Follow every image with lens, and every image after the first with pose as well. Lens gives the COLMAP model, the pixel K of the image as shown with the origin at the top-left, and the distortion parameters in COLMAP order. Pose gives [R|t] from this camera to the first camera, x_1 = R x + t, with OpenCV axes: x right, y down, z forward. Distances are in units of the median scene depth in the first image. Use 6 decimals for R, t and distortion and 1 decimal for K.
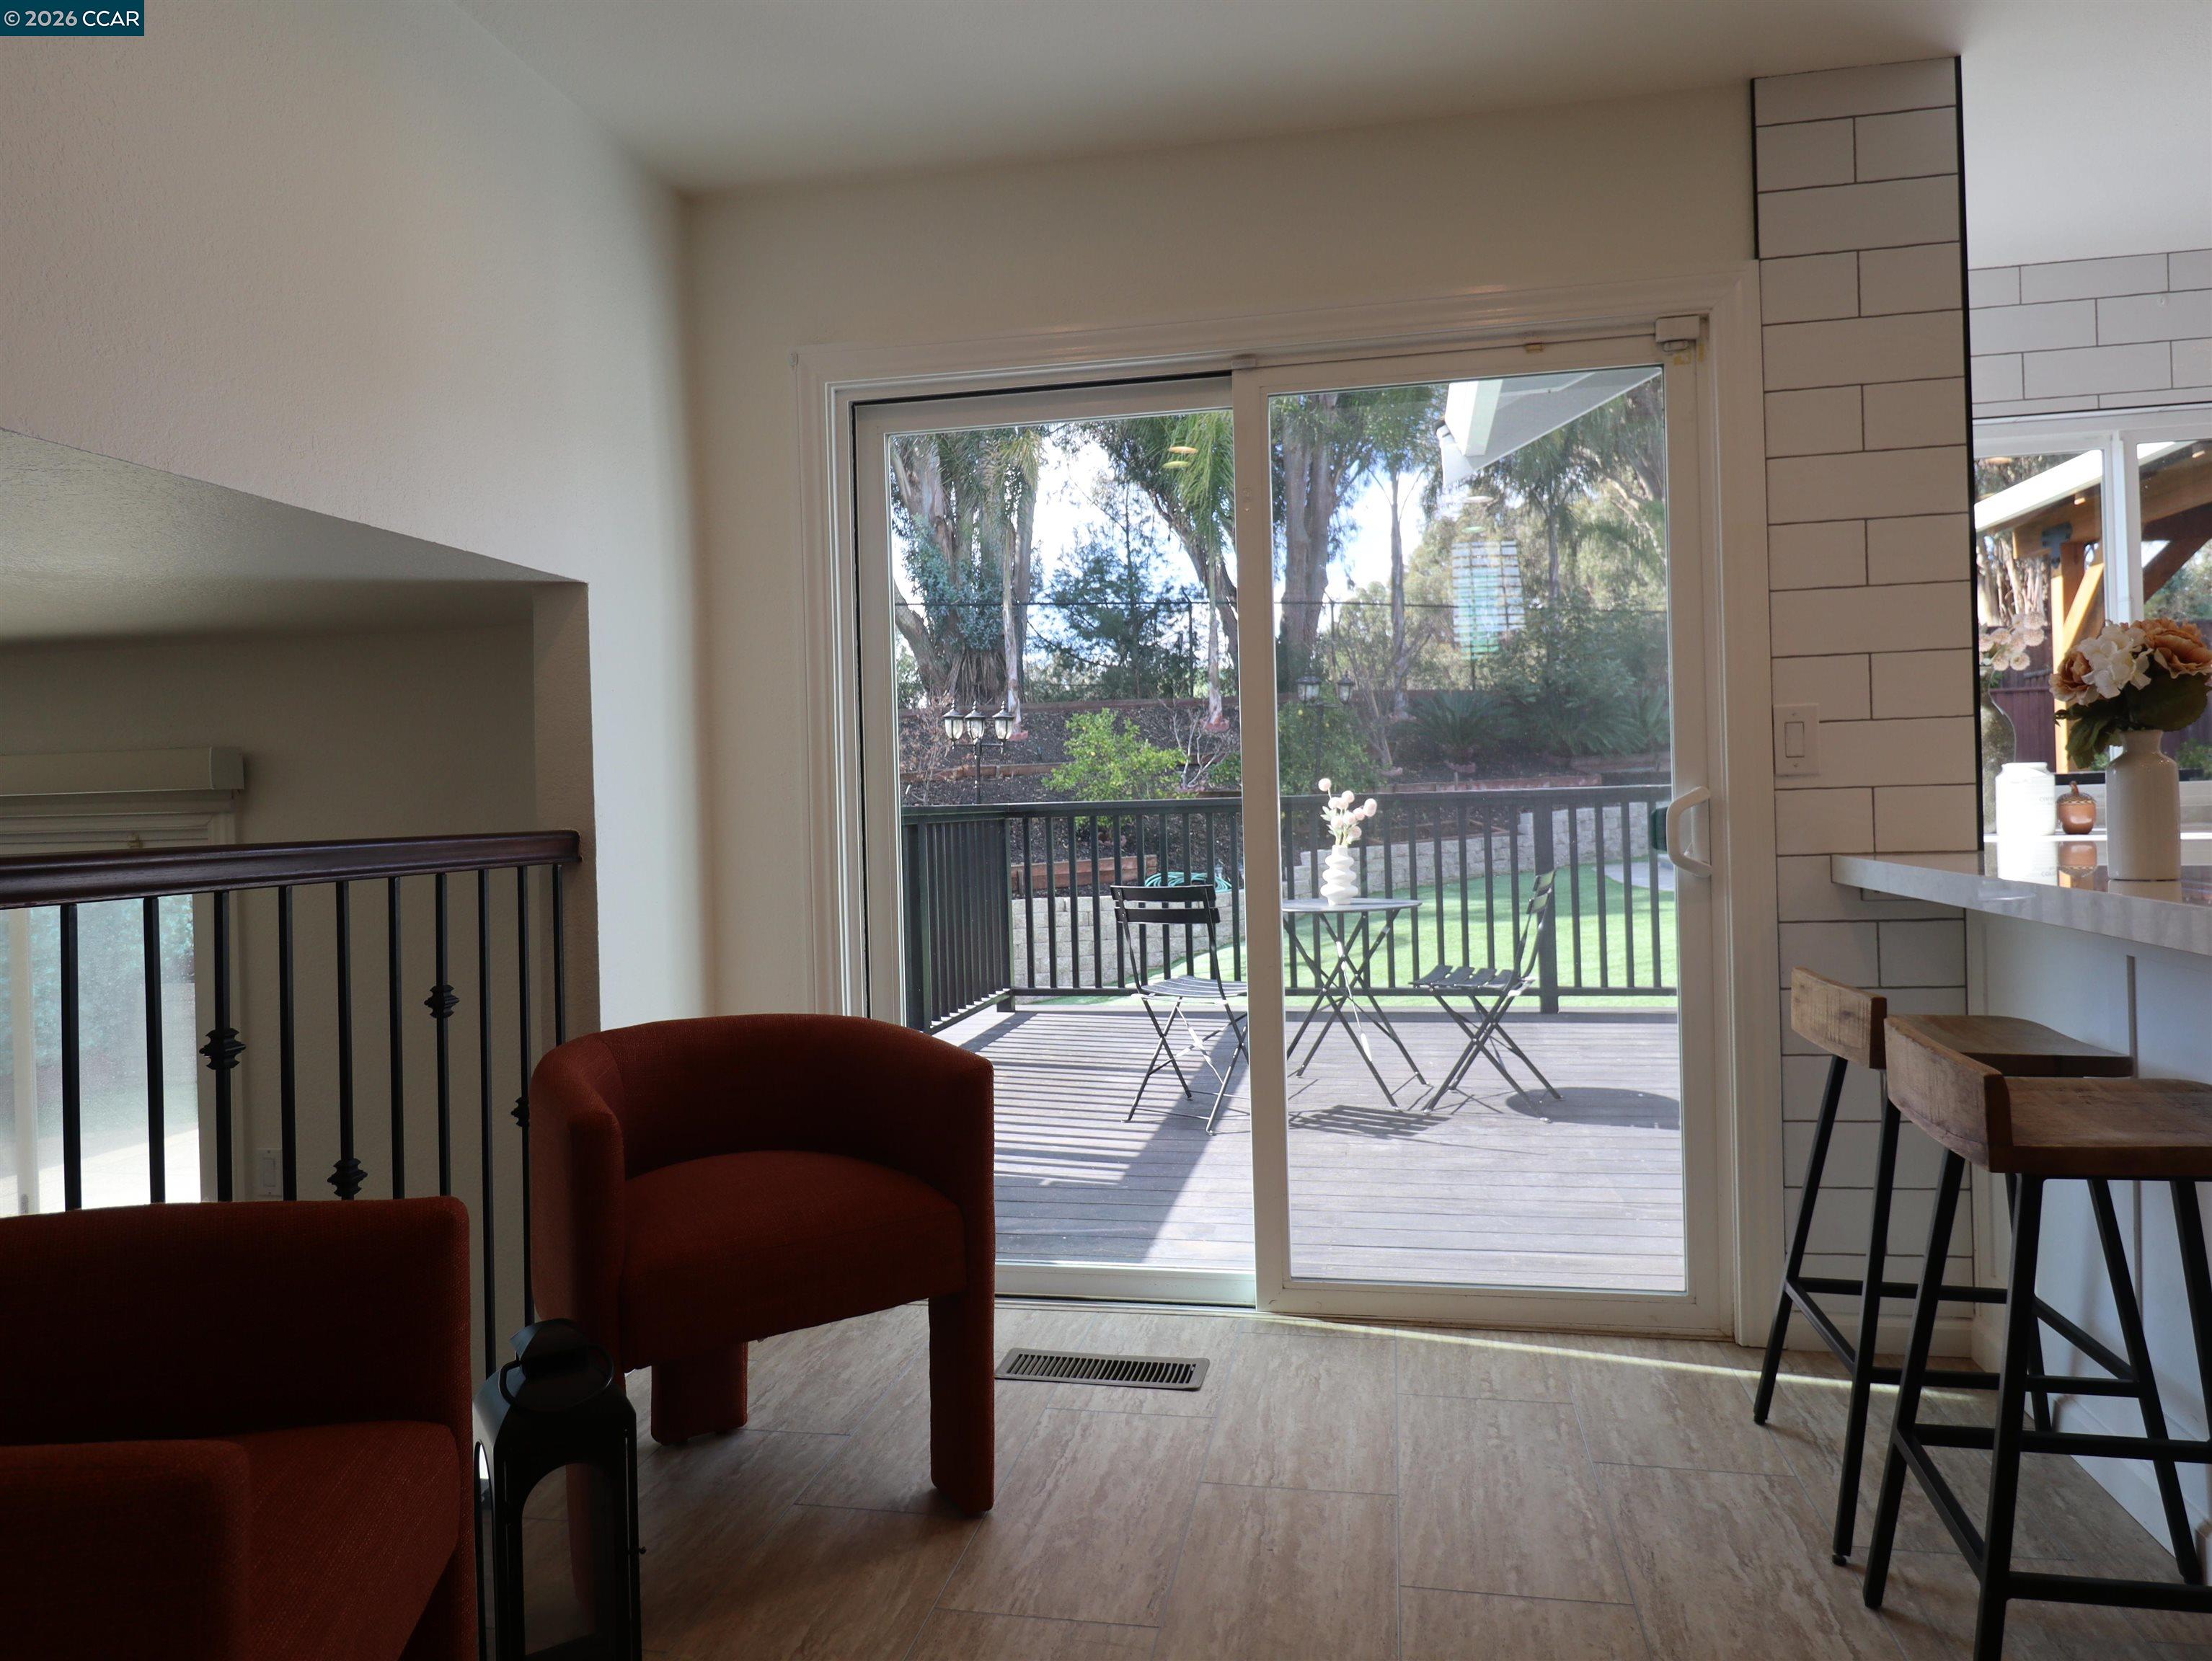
lens RADIAL K [[1388.0, 0, 1164.1], [0, 1388.0, 799.1], [0, 0, 1]] dist [0.004472, -0.001797]
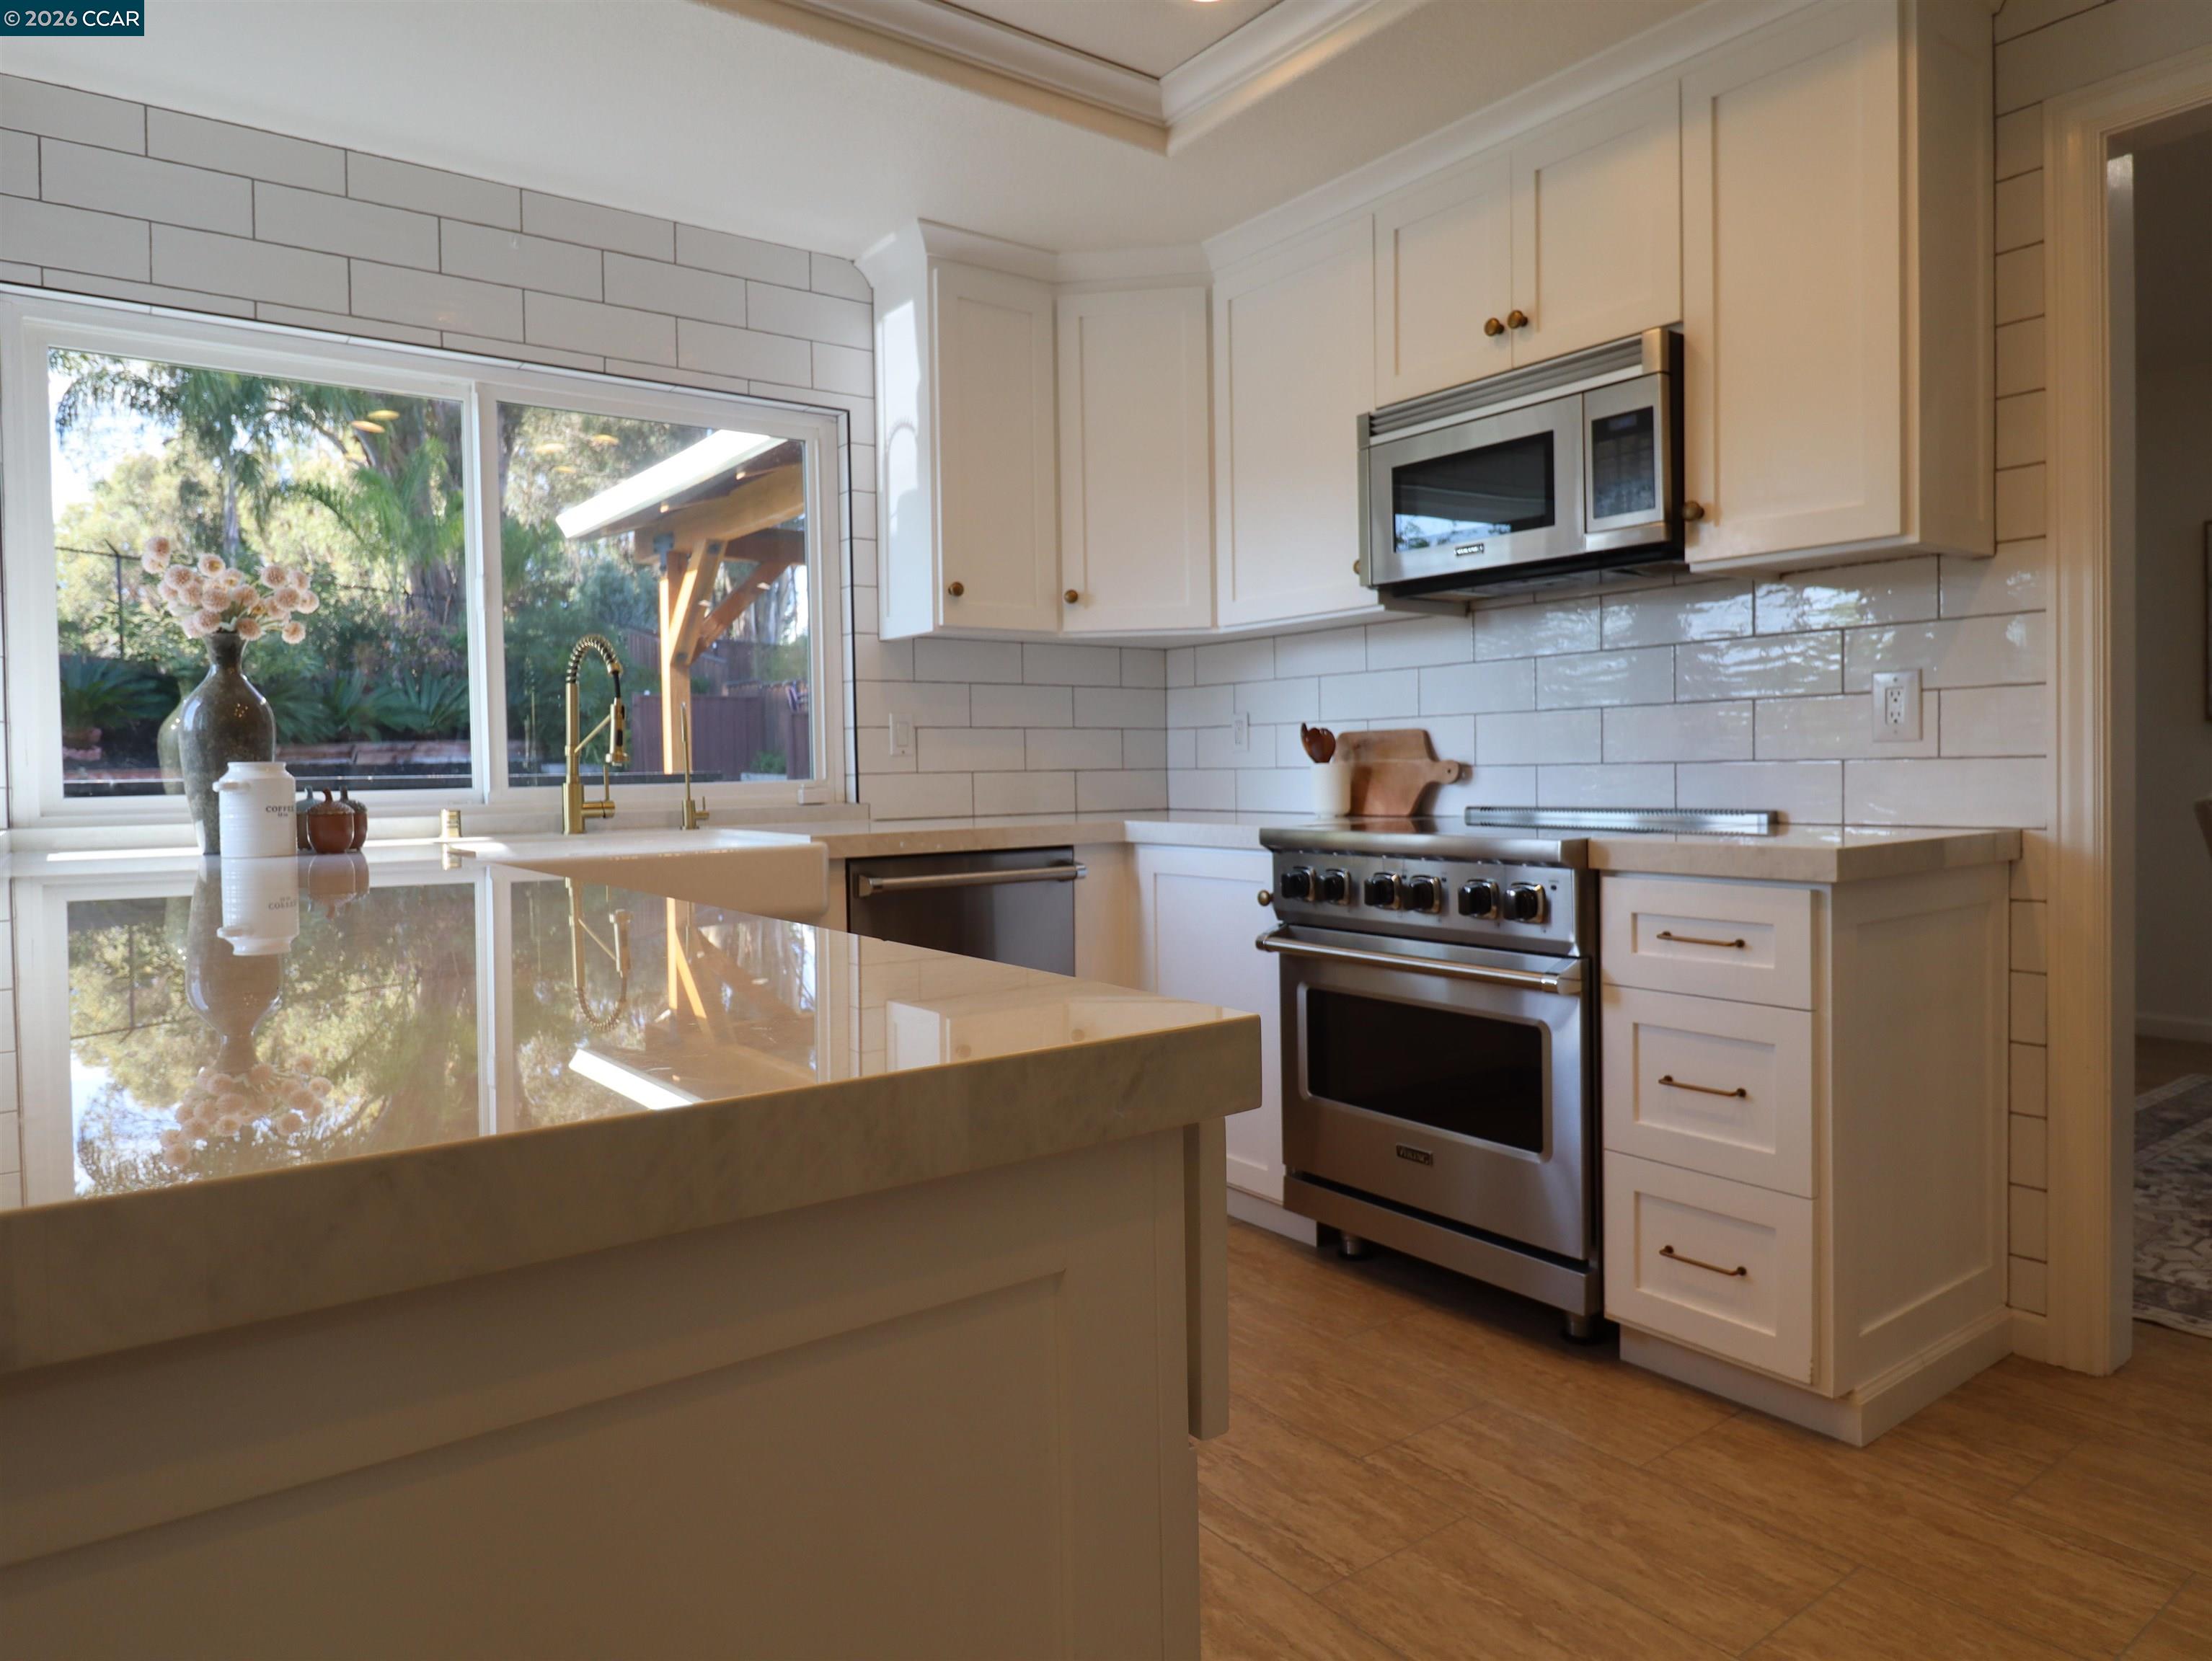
lens RADIAL K [[1366.0, 0, 1134.7], [0, 1366.0, 799.8], [0, 0, 1]] dist [0.012654, -0.017467]
pose [[0.687598, 0.002011, 0.726089, 0.507680], [-0.005476, 0.999982, 0.002415, -0.011283], [-0.726071, -0.005636, 0.687596, 0.163475]]
